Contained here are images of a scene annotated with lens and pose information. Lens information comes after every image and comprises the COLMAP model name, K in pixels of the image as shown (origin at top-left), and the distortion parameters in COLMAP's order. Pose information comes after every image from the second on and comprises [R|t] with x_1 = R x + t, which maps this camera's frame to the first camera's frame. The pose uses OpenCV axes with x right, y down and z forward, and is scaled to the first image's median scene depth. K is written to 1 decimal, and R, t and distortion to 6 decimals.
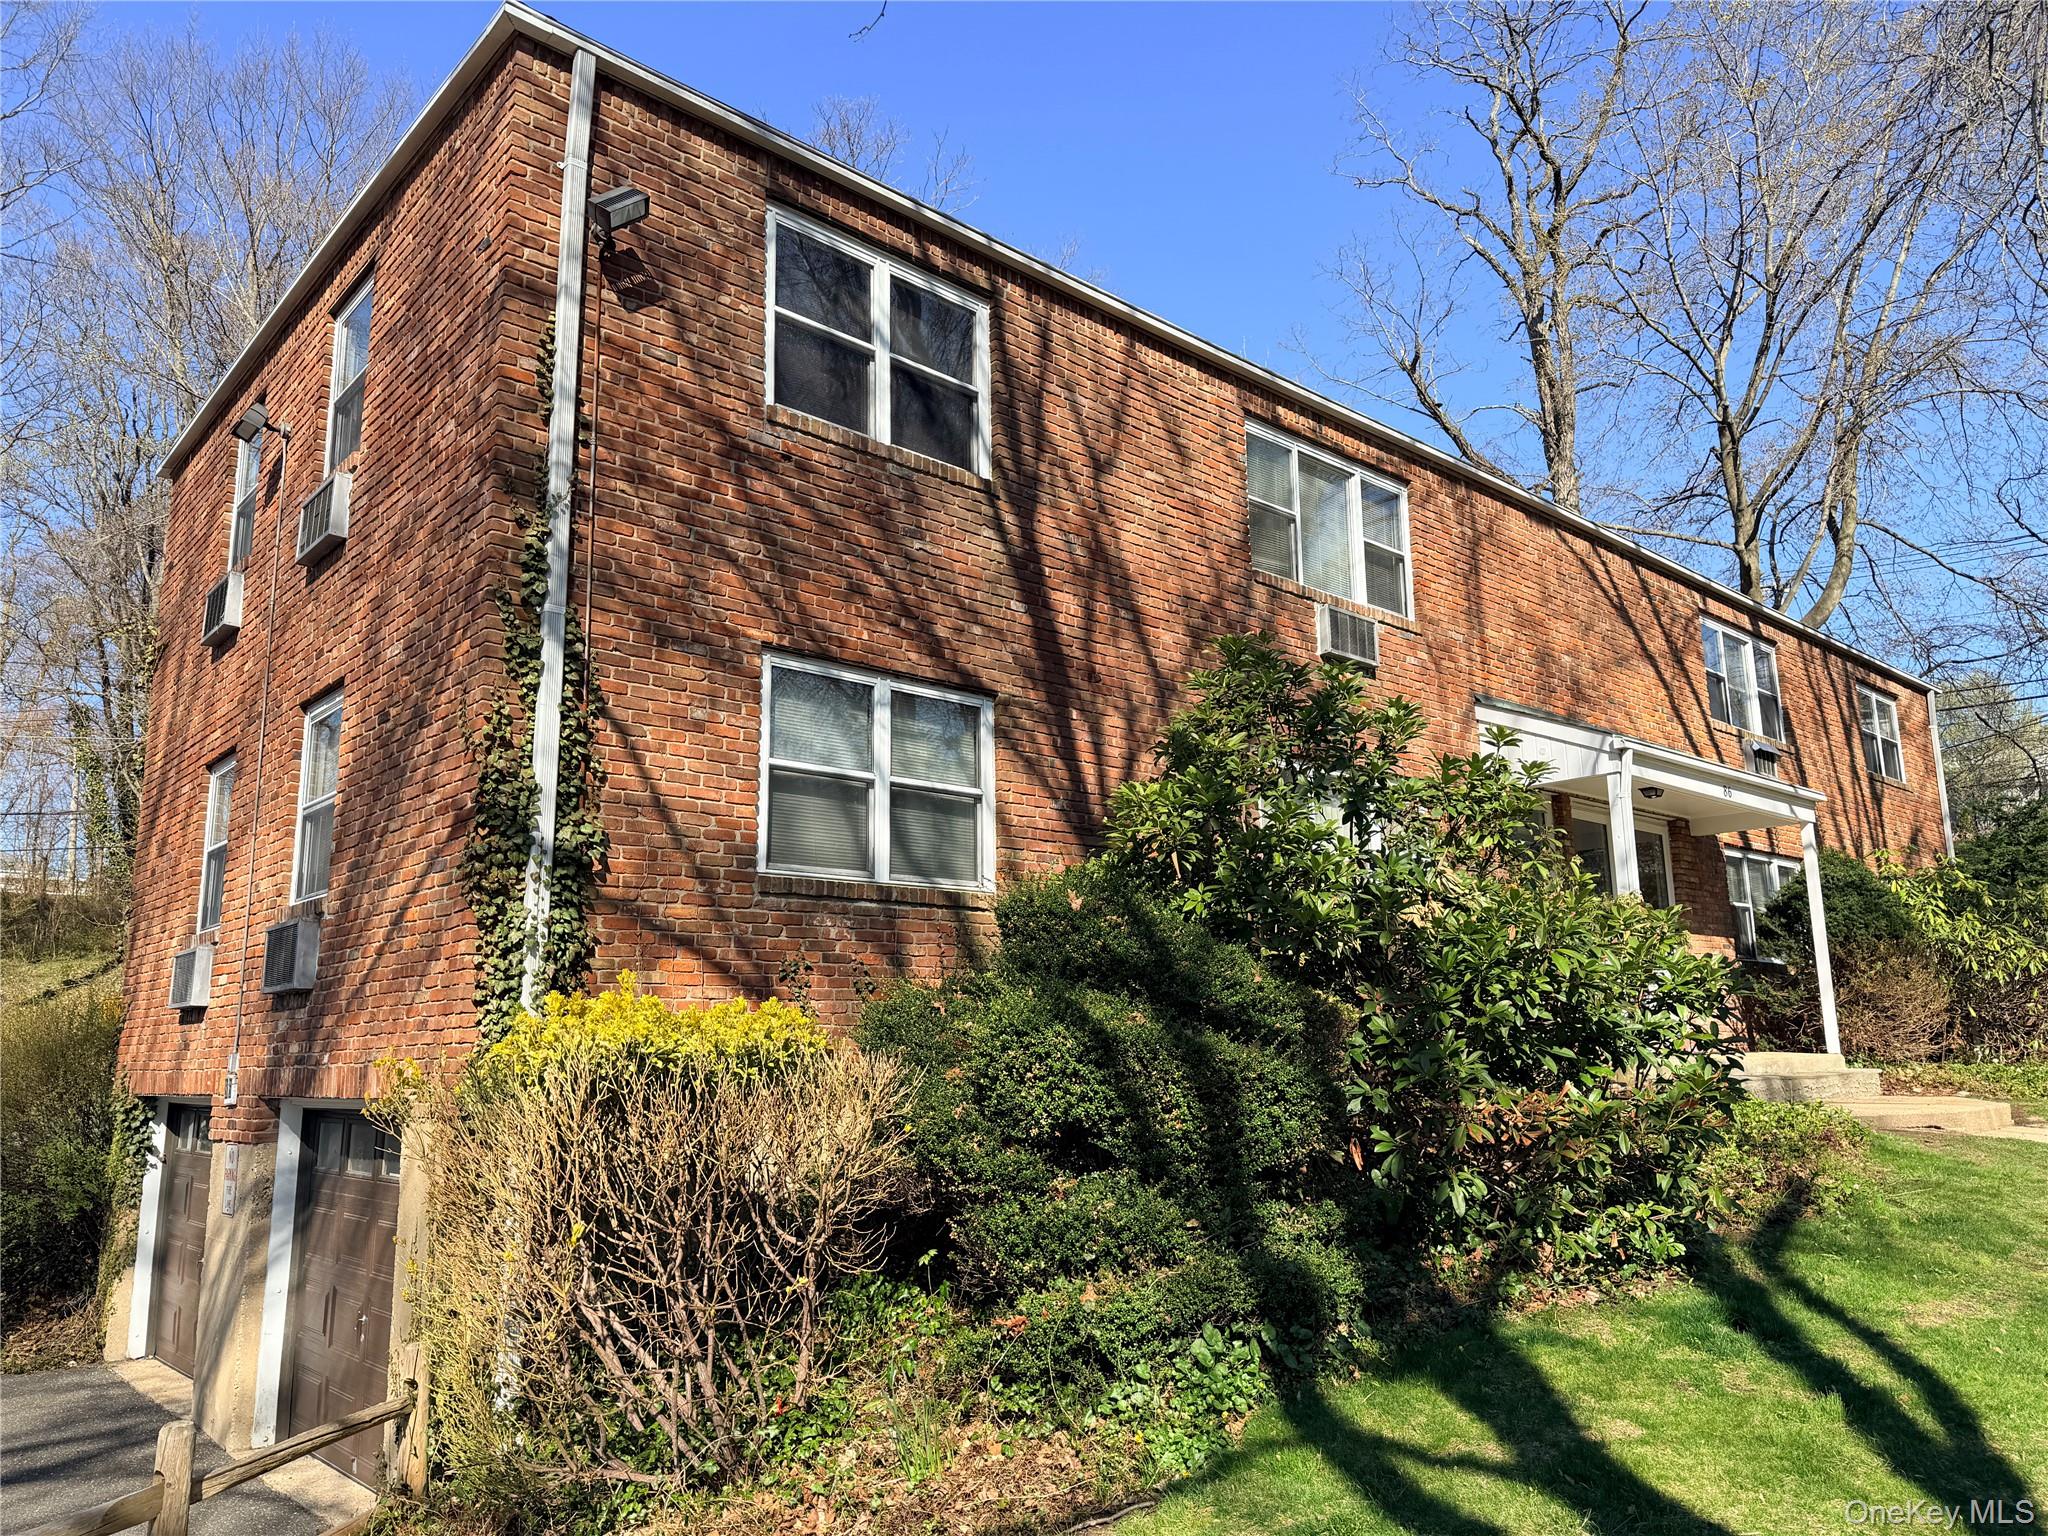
lens RADIAL K [[1446.3, 0, 1024.0], [0, 1446.3, 768.0], [0, 0, 1]] dist [0.060414, -0.095433]
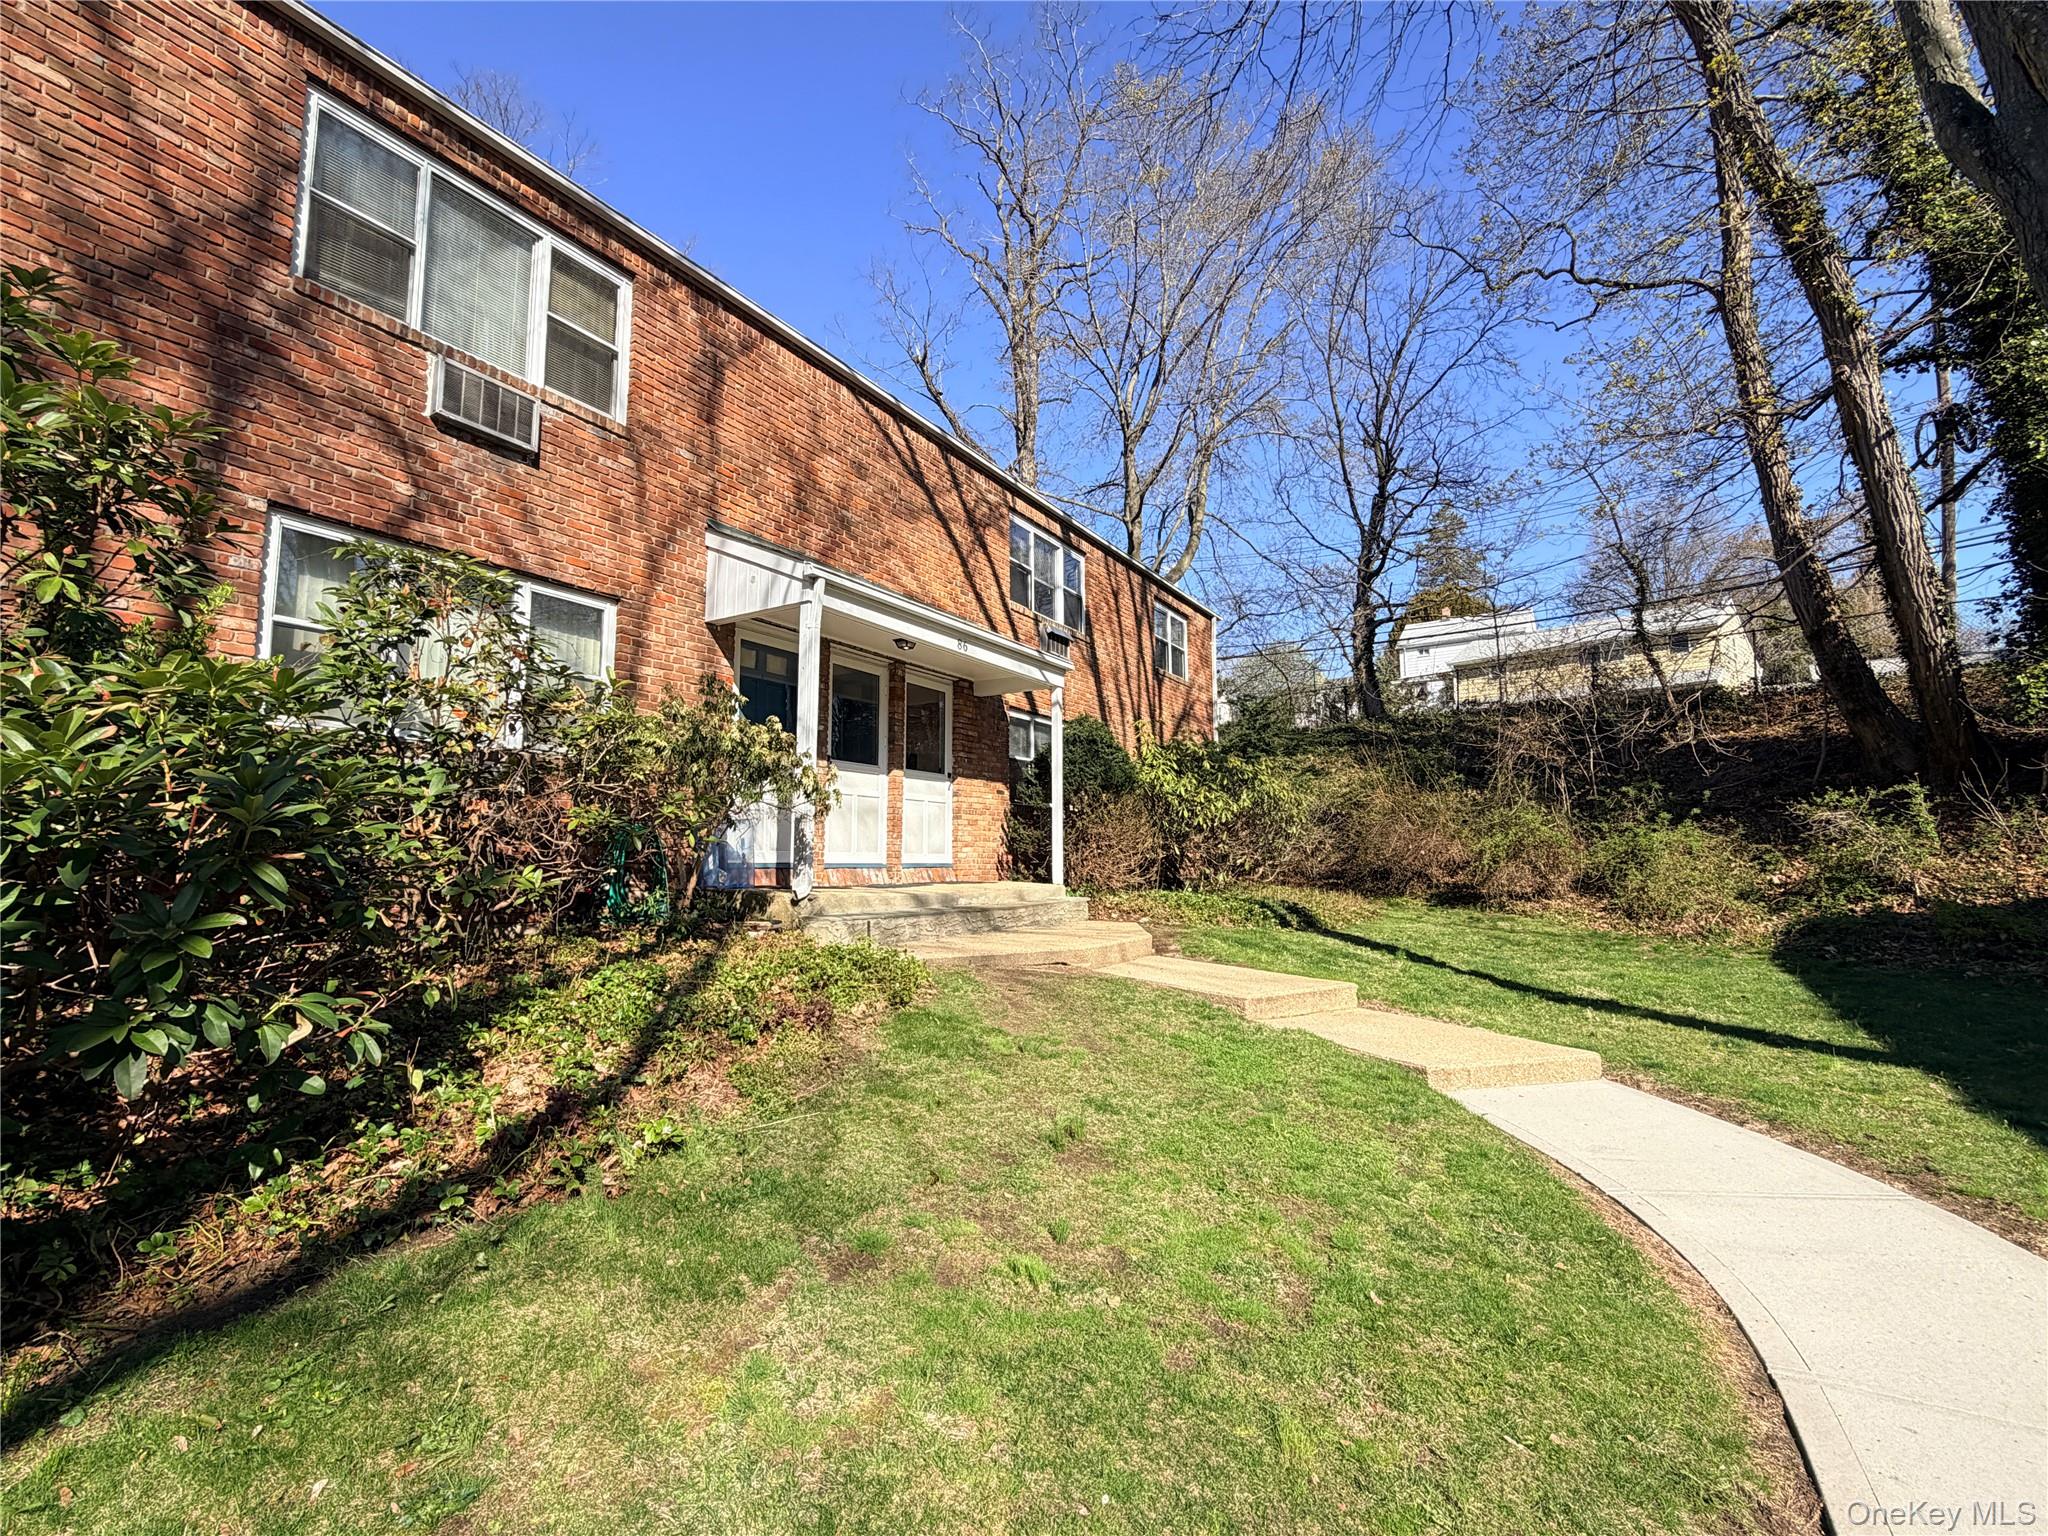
lens RADIAL K [[956.9, 0, 1024.0], [0, 956.9, 768.0], [0, 0, 1]] dist [0.000603, 0.000443]
pose [[0.954392, 0.040677, 0.295773, 0.263282], [-0.067514, 0.994418, 0.081091, 0.037678], [-0.290824, -0.097361, 0.951810, 0.253163]]
